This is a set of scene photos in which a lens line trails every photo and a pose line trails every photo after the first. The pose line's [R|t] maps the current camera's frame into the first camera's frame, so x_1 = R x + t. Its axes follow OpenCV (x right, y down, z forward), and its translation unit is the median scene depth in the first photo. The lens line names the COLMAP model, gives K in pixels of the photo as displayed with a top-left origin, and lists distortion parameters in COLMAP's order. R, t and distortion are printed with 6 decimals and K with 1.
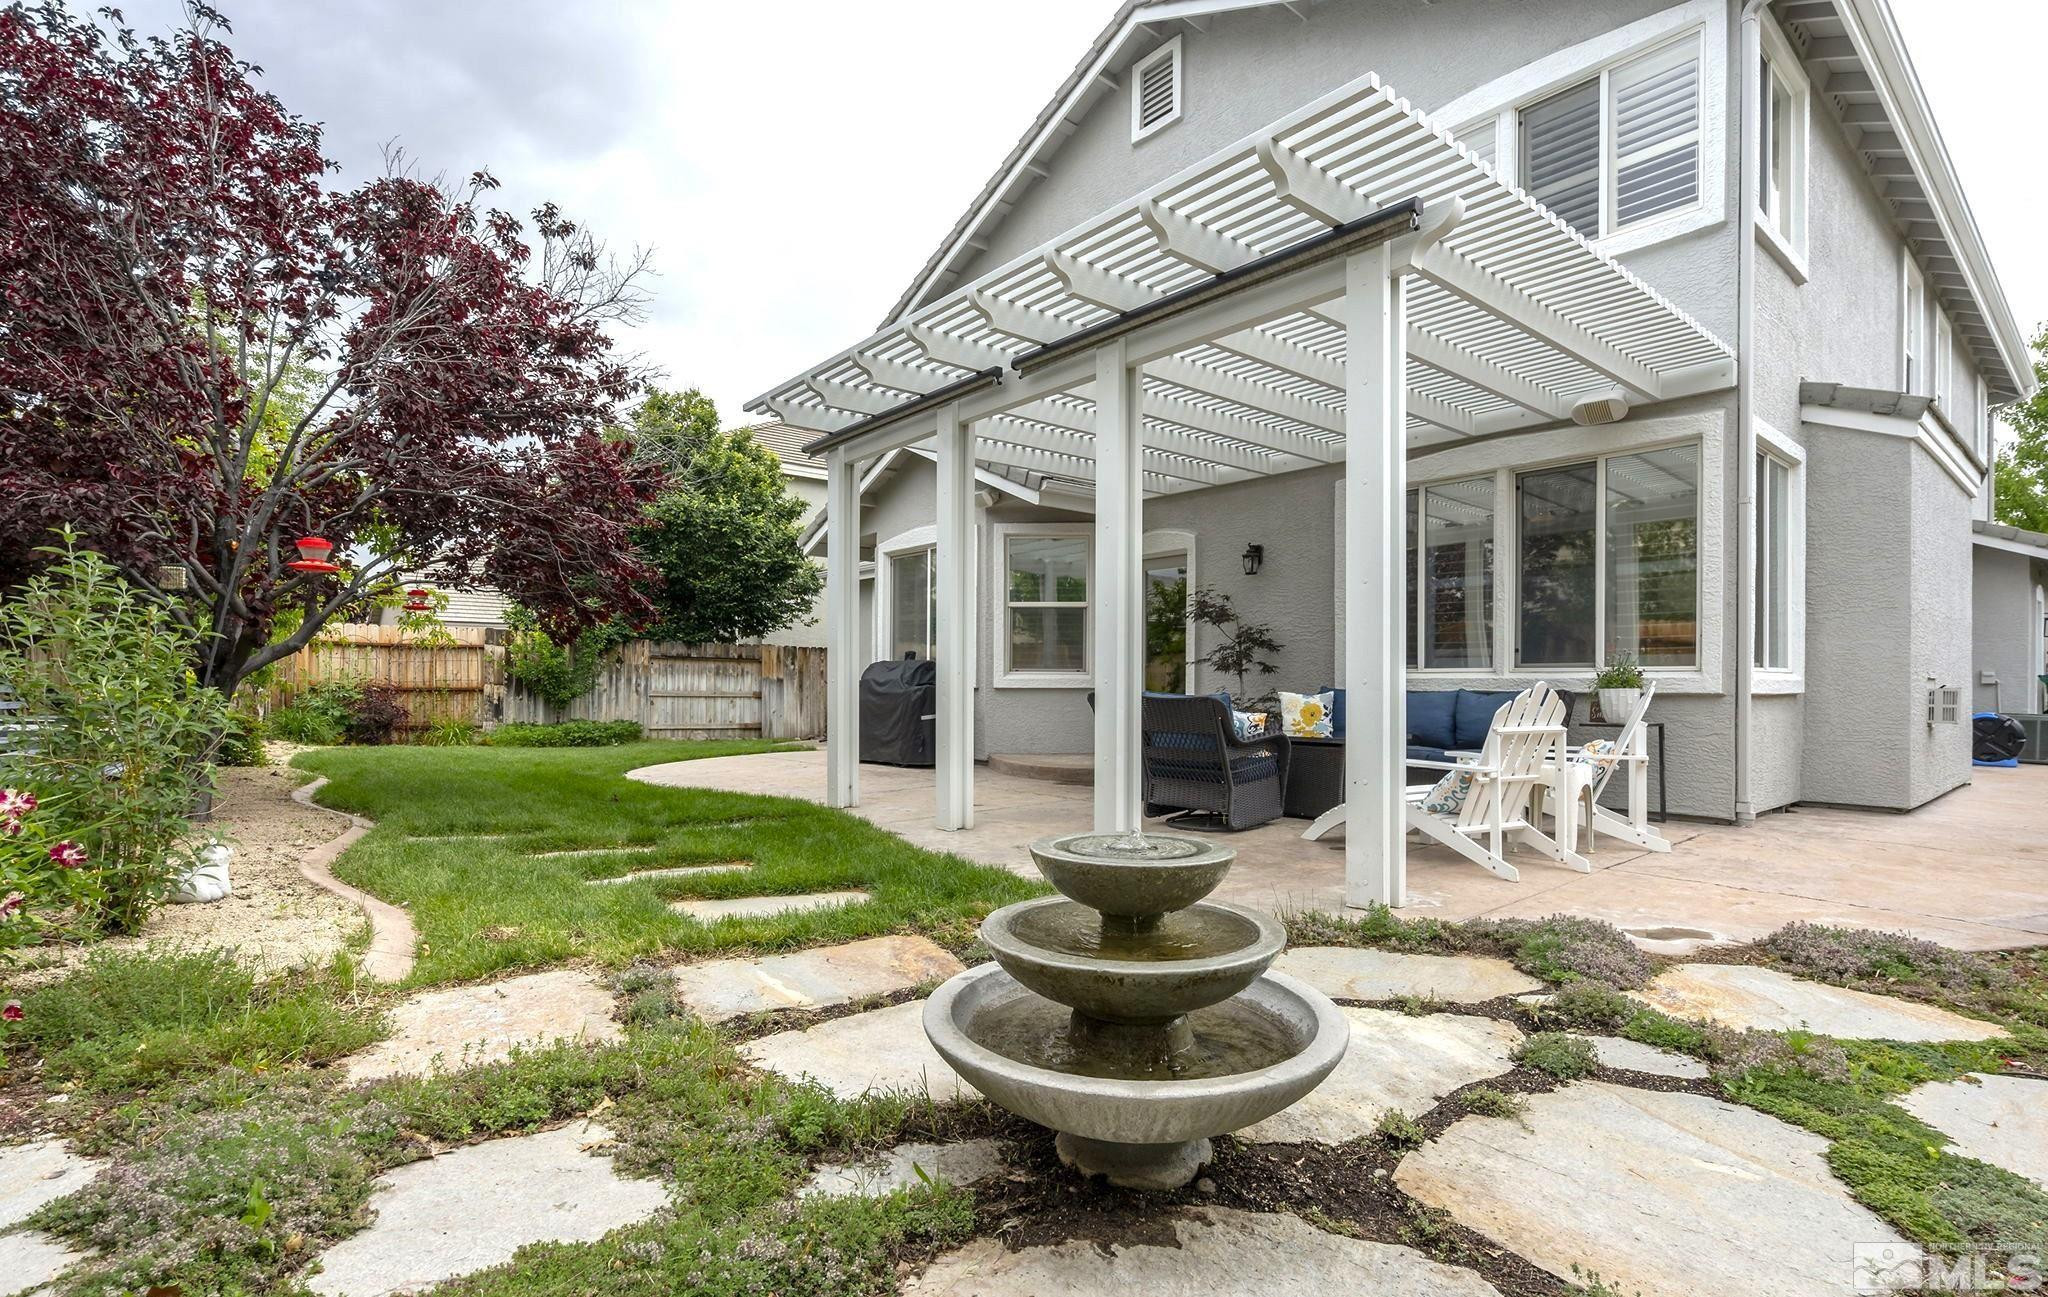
lens RADIAL K [[964.3, 0, 978.7], [0, 964.3, 682.8], [0, 0, 1]] dist [0.001545, 0.000433]
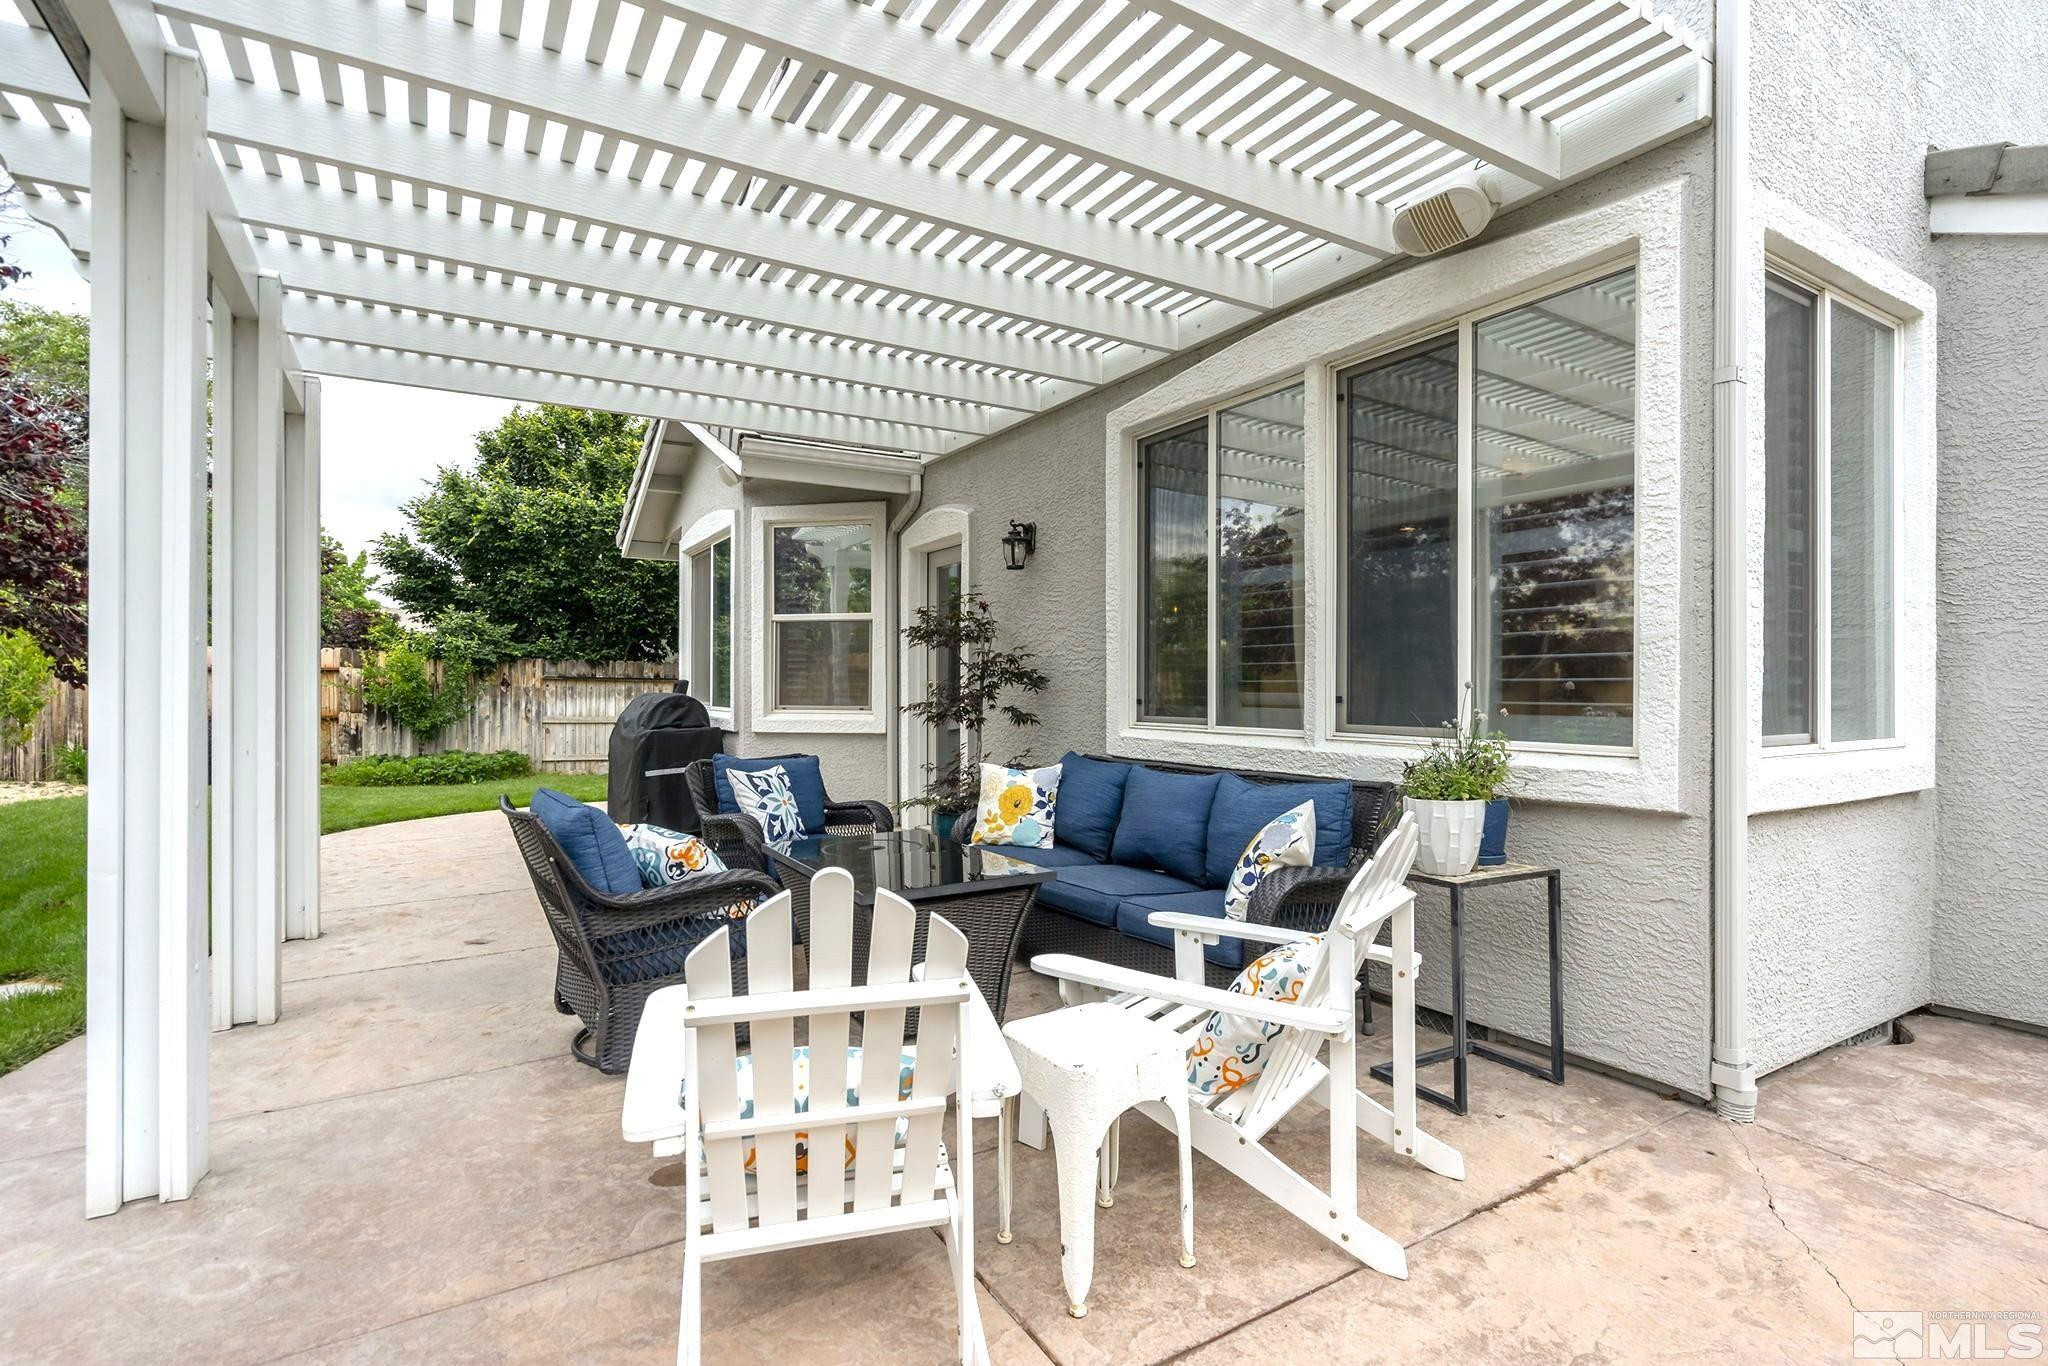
lens RADIAL K [[955.8, 0, 1020.4], [0, 955.8, 687.1], [0, 0, 1]] dist [0.000833, -0.000010]
pose [[0.989552, -0.003580, -0.144133, 0.376503], [0.004033, 0.999988, 0.002846, -0.035089], [0.144121, -0.003398, 0.989554, 0.366243]]
